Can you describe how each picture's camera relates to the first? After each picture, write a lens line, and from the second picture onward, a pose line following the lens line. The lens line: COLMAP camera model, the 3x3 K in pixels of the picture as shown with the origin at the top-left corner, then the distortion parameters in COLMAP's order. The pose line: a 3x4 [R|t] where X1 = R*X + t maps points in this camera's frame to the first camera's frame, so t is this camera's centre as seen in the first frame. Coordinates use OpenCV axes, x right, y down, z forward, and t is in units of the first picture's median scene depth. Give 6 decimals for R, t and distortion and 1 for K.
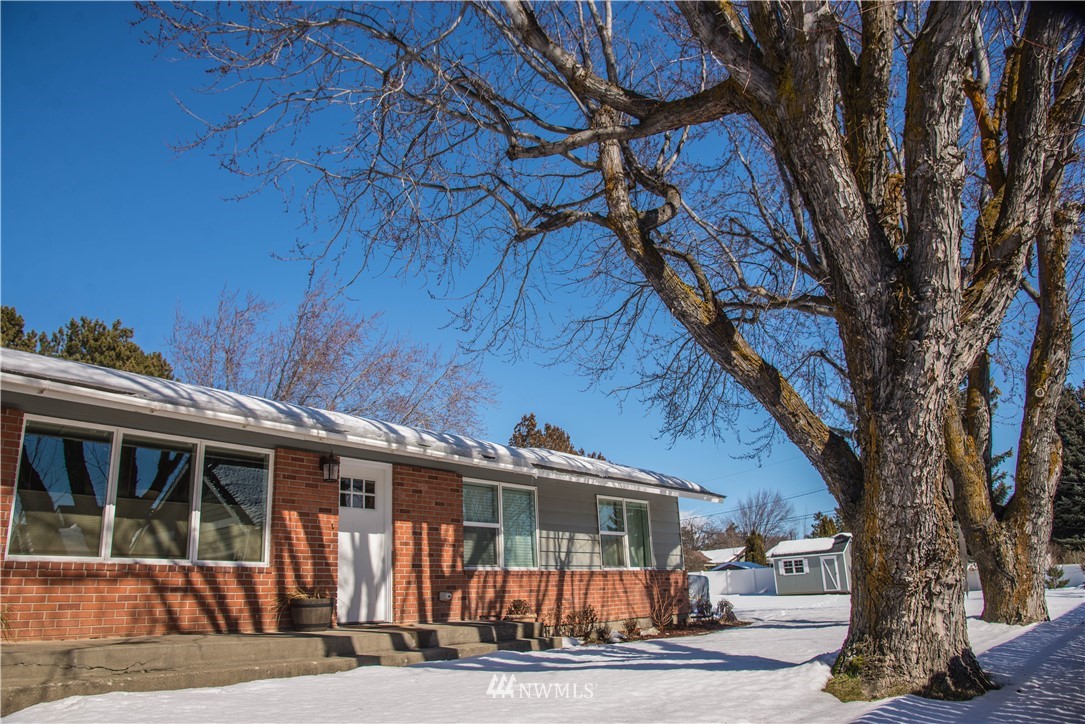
lens RADIAL K [[790.7, 0, 542.6], [0, 790.7, 364.3], [0, 0, 1]] dist [-0.042064, -0.001236]
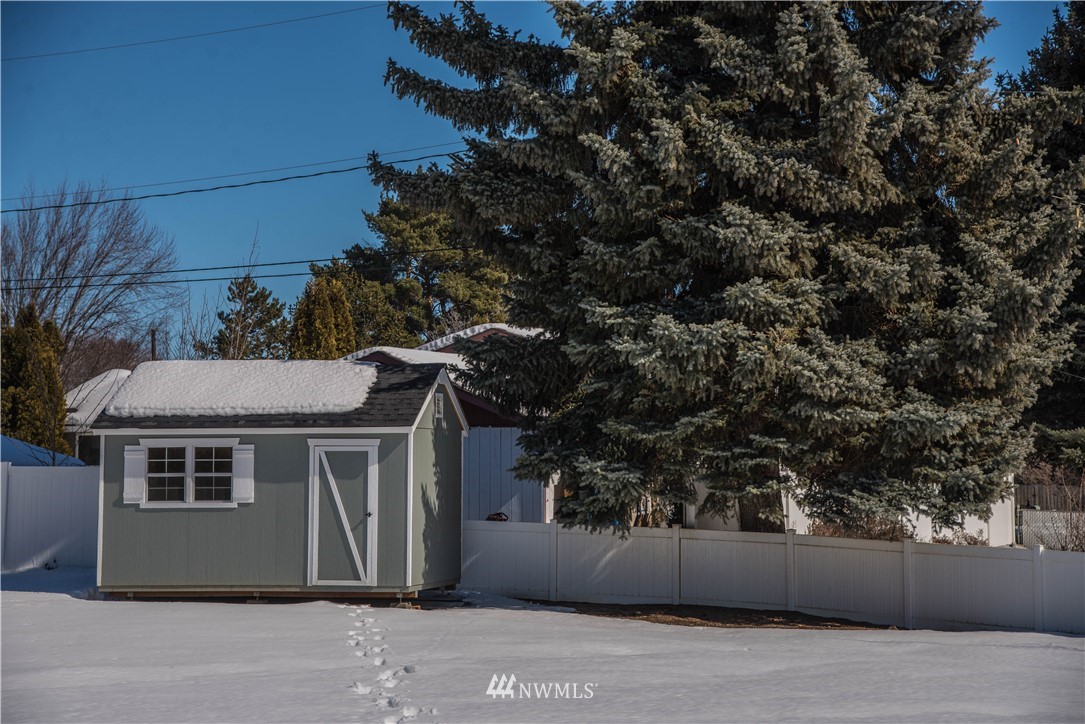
lens RADIAL K [[2317.0, 0, 541.8], [0, 2317.0, 363.7], [0, 0, 1]] dist [0.519335, 0.000000]
pose [[0.888639, 0.070131, 0.453214, 0.098217], [-0.171460, 0.967378, 0.186496, 0.081251], [-0.425350, -0.243436, 0.871675, 0.365864]]
